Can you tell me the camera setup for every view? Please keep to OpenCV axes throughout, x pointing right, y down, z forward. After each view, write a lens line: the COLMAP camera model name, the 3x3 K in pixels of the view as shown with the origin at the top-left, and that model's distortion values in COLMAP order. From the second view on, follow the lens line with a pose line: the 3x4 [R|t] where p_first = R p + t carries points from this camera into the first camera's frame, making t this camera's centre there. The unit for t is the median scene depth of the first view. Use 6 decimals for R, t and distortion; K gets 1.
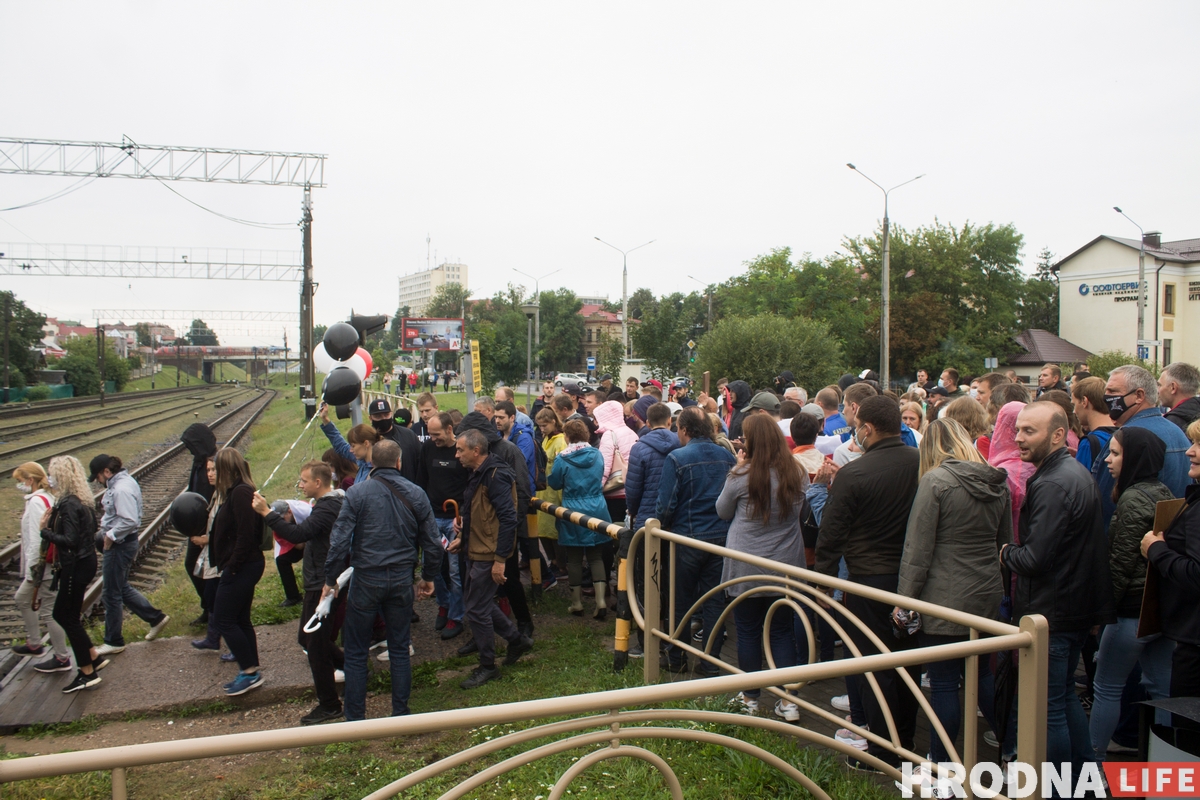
lens RADIAL K [[996.7, 0, 600.1], [0, 996.7, 397.4], [0, 0, 1]] dist [-0.077970, -0.001803]
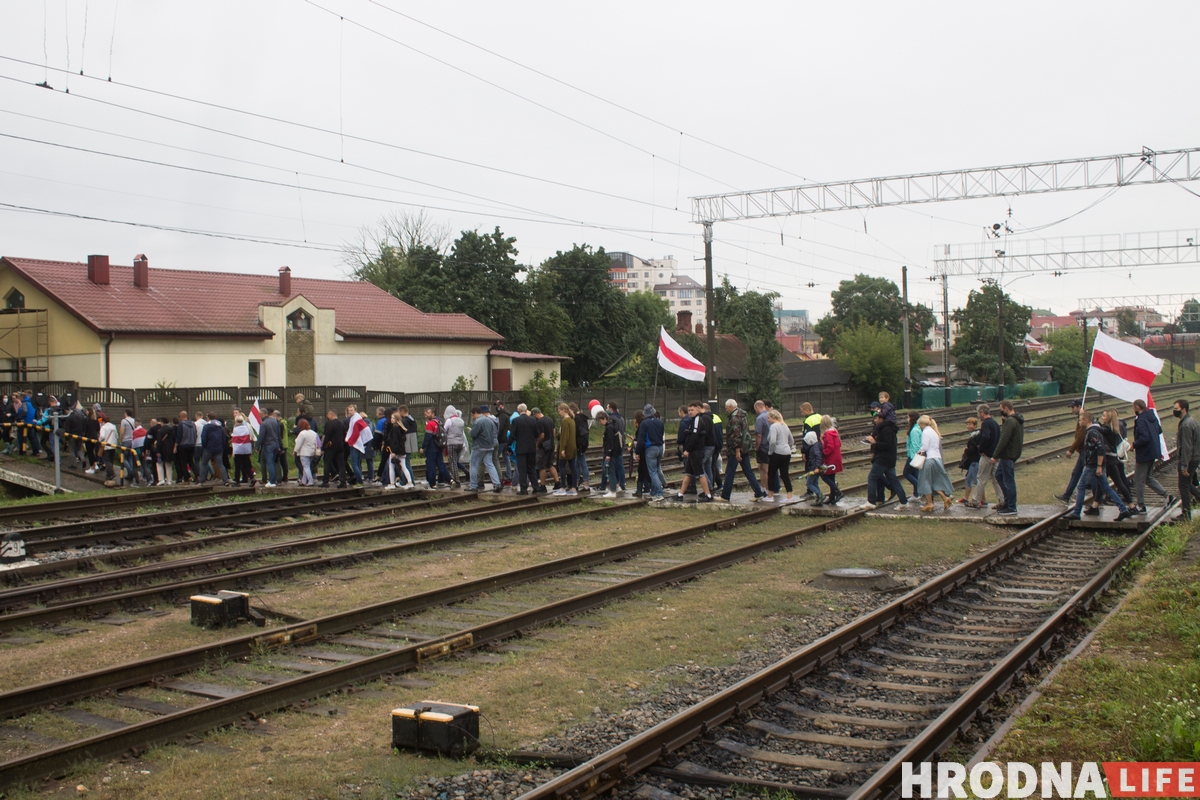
lens RADIAL K [[1279.7, 0, 599.7], [0, 1279.7, 394.8], [0, 0, 1]] dist [-0.051862, 0.000000]
pose [[0.681057, -0.005008, -0.732213, 0.046089], [0.002927, 0.999987, -0.004117, 0.003473], [0.732224, 0.000661, 0.681063, -0.145668]]
